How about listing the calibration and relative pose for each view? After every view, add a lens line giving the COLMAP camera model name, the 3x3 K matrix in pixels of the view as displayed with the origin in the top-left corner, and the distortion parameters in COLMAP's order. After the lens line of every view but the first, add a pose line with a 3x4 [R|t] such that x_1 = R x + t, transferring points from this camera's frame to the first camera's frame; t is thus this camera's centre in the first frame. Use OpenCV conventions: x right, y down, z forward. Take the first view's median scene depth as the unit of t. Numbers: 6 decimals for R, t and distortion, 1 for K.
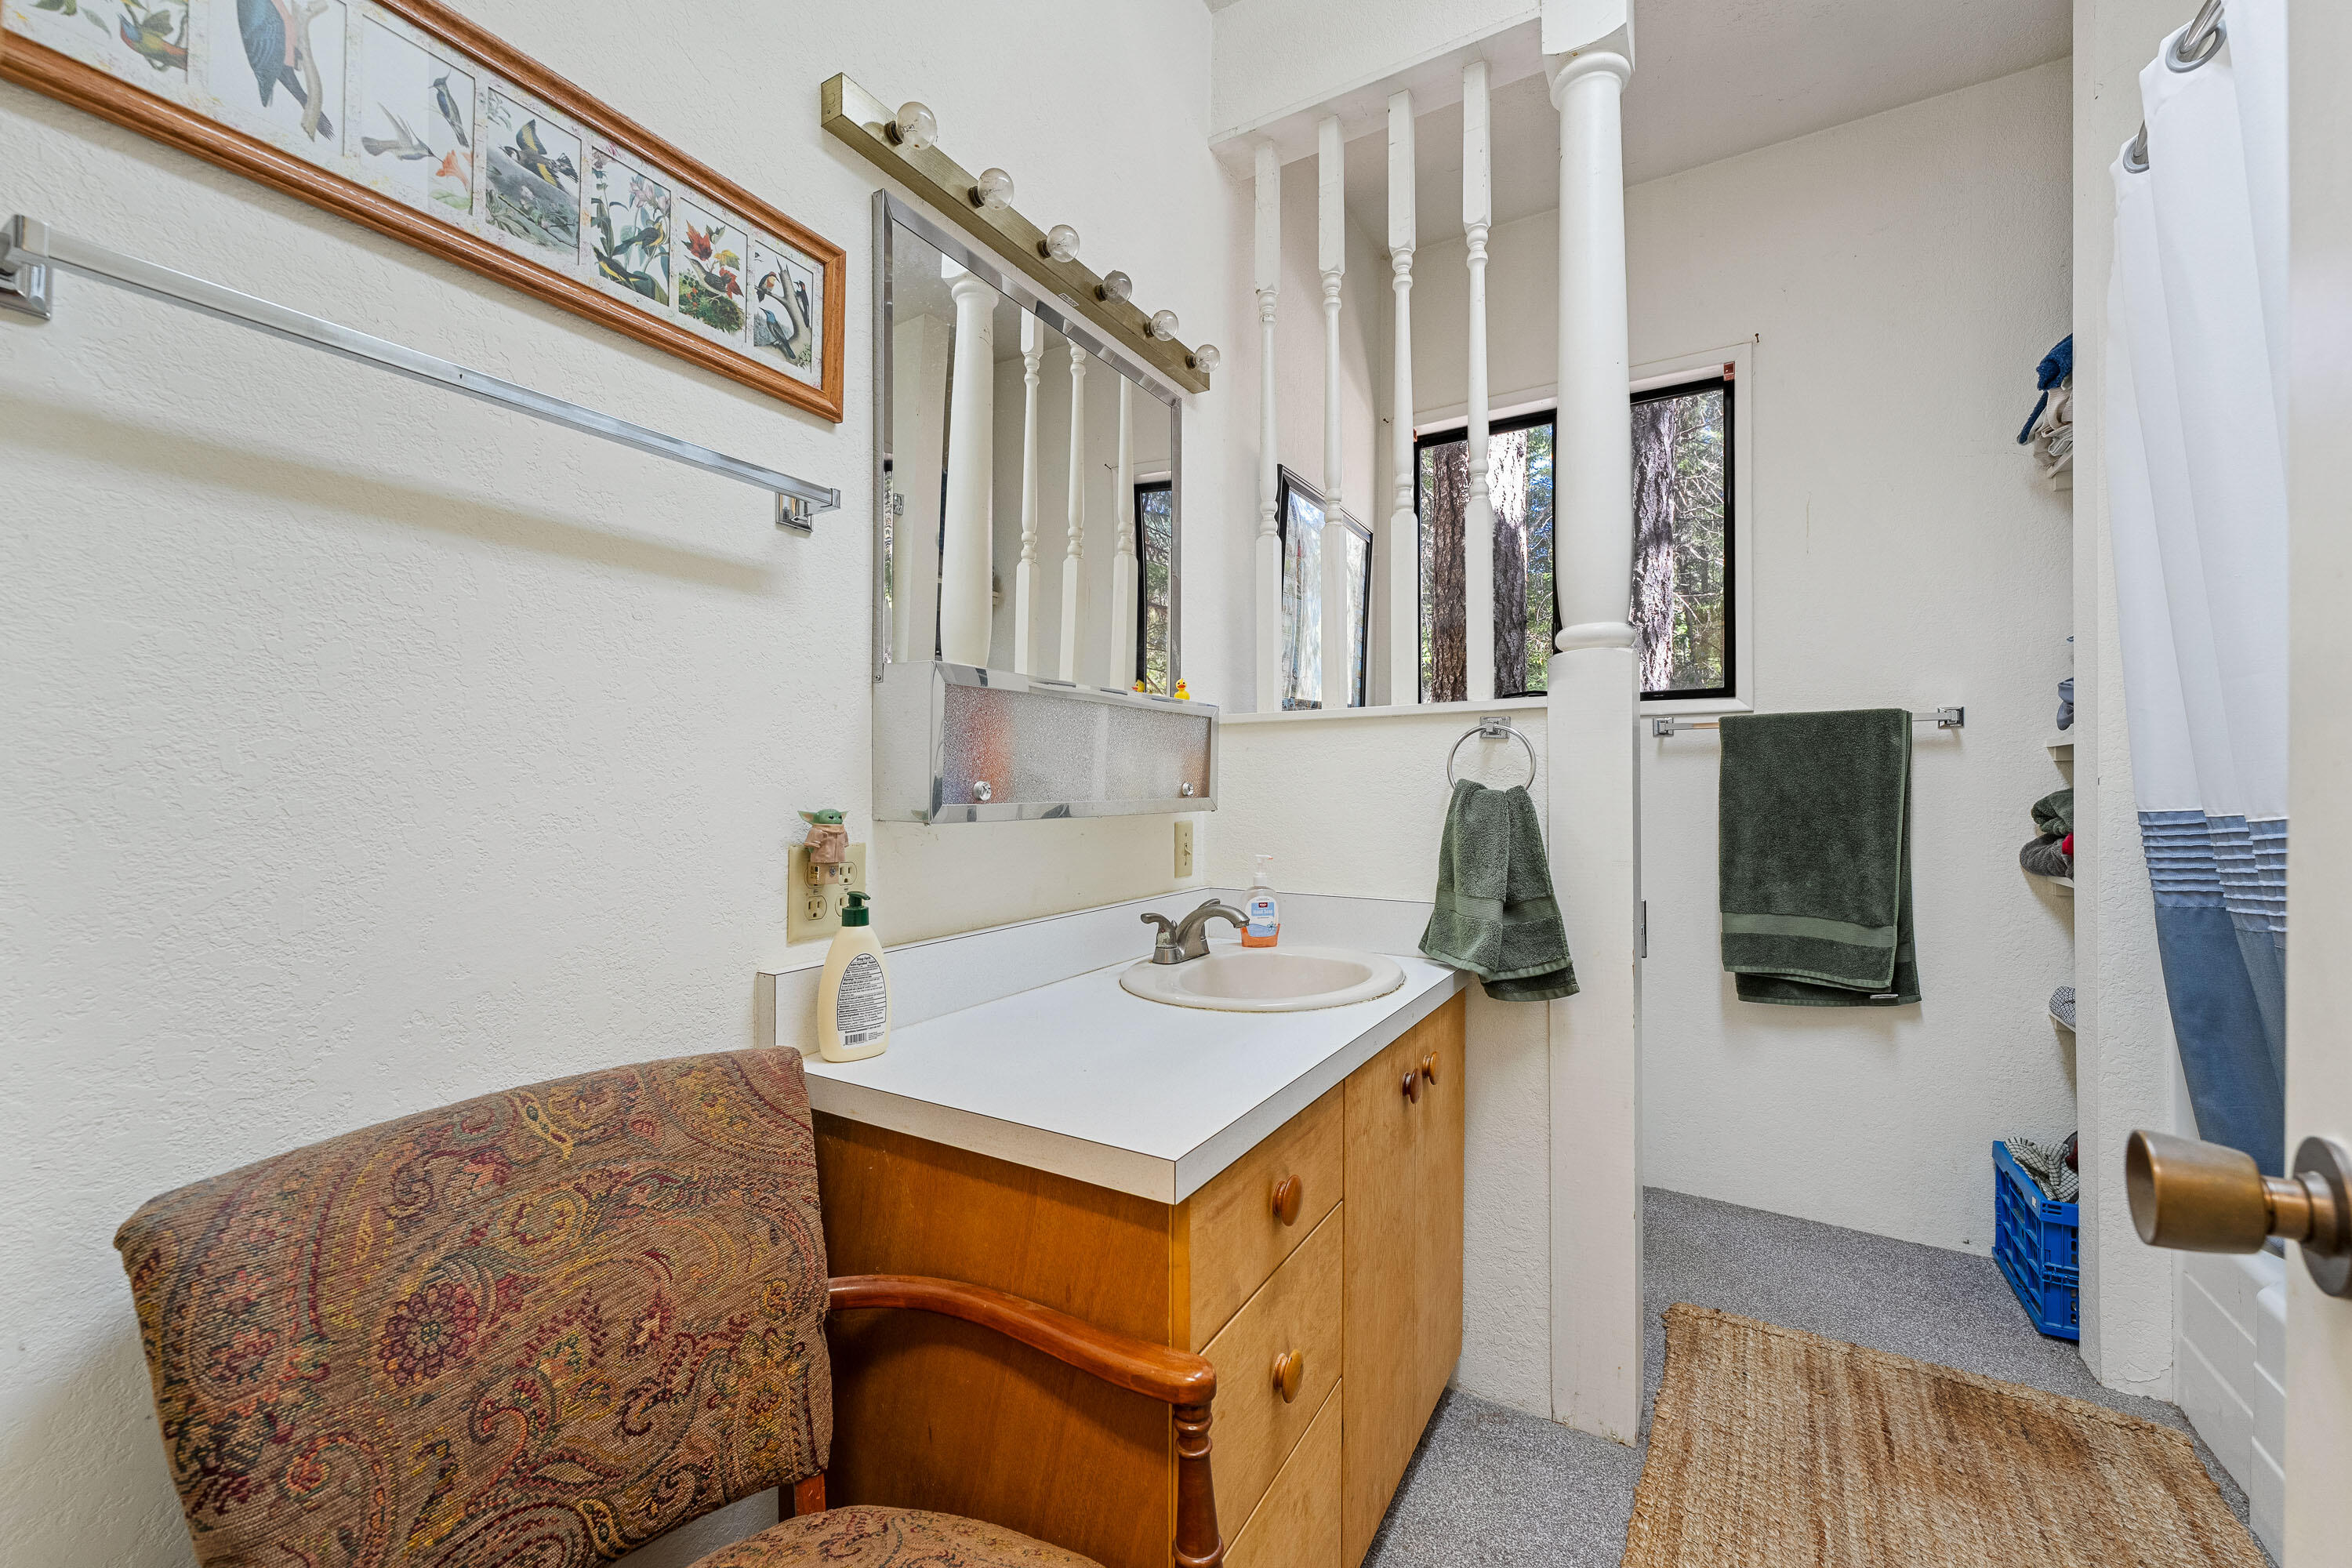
lens RADIAL K [[941.0, 0, 1186.2], [0, 941.0, 787.3], [0, 0, 1]] dist [-0.000551, 0.000211]
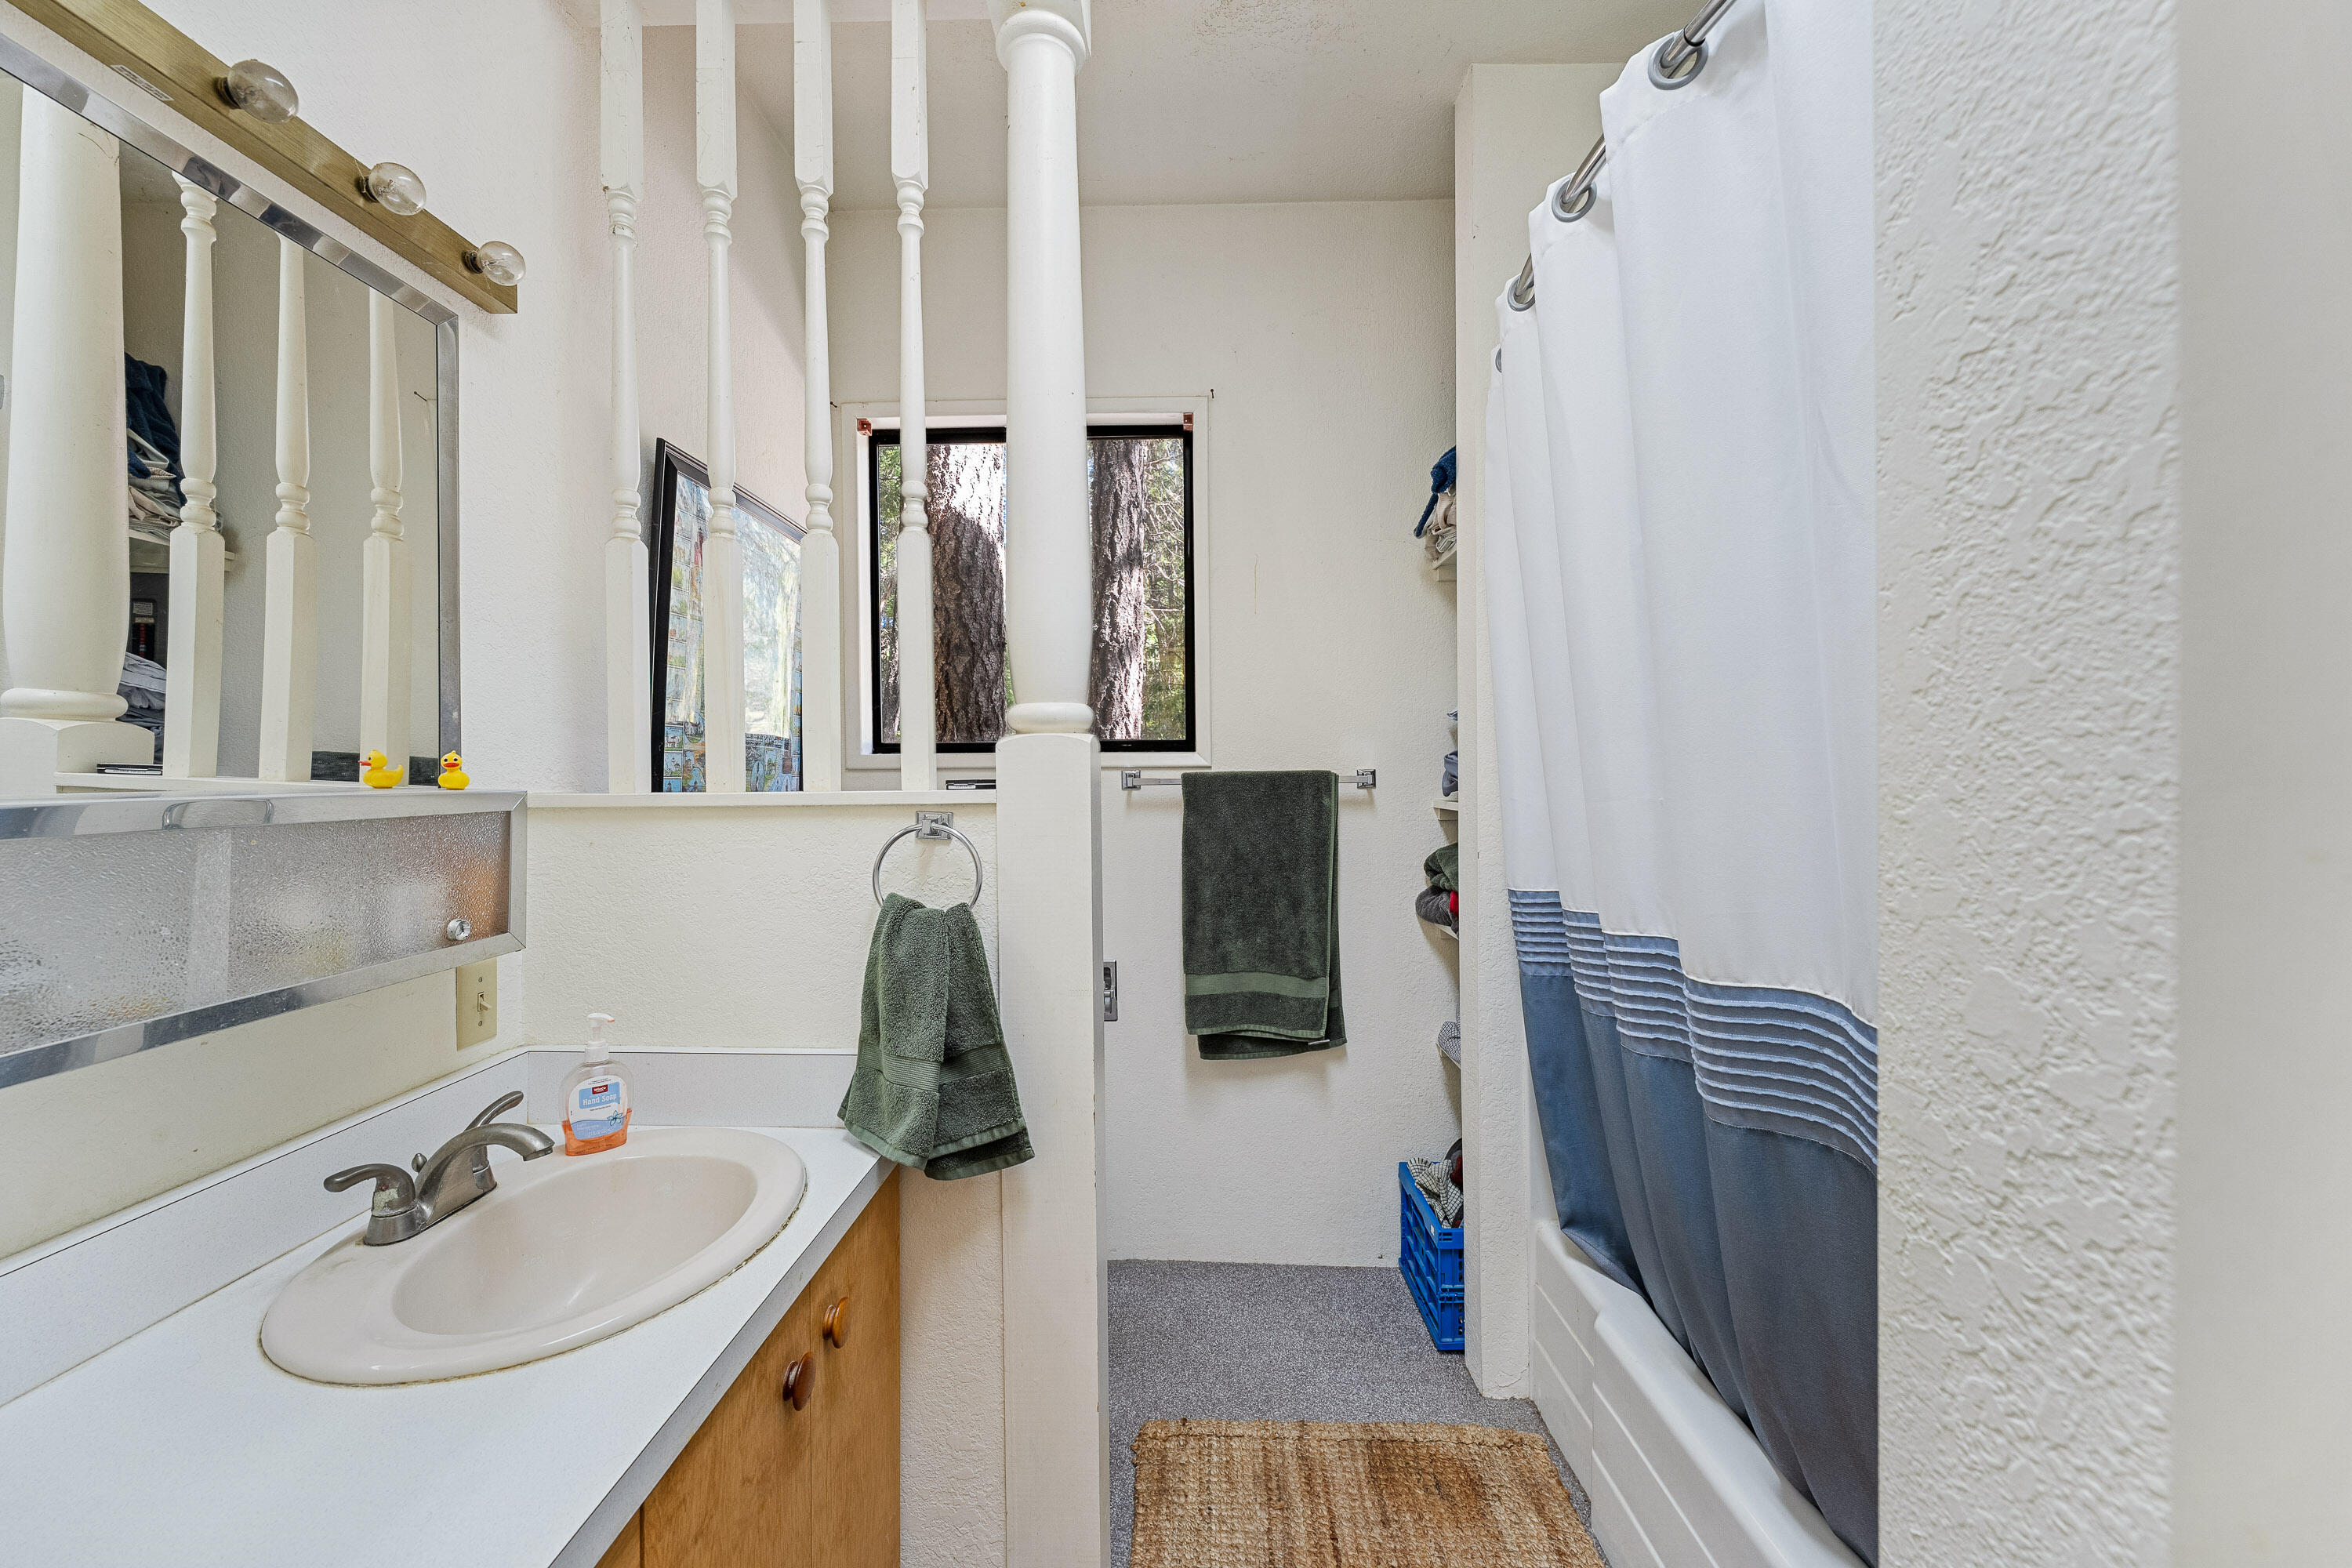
lens RADIAL K [[941.0, 0, 1186.2], [0, 941.0, 787.3], [0, 0, 1]] dist [-0.000551, 0.000211]
pose [[0.868186, -0.011311, 0.496110, 0.103427], [0.006543, 0.999914, 0.011348, -0.089223], [-0.496196, -0.006606, 0.868186, 0.179709]]
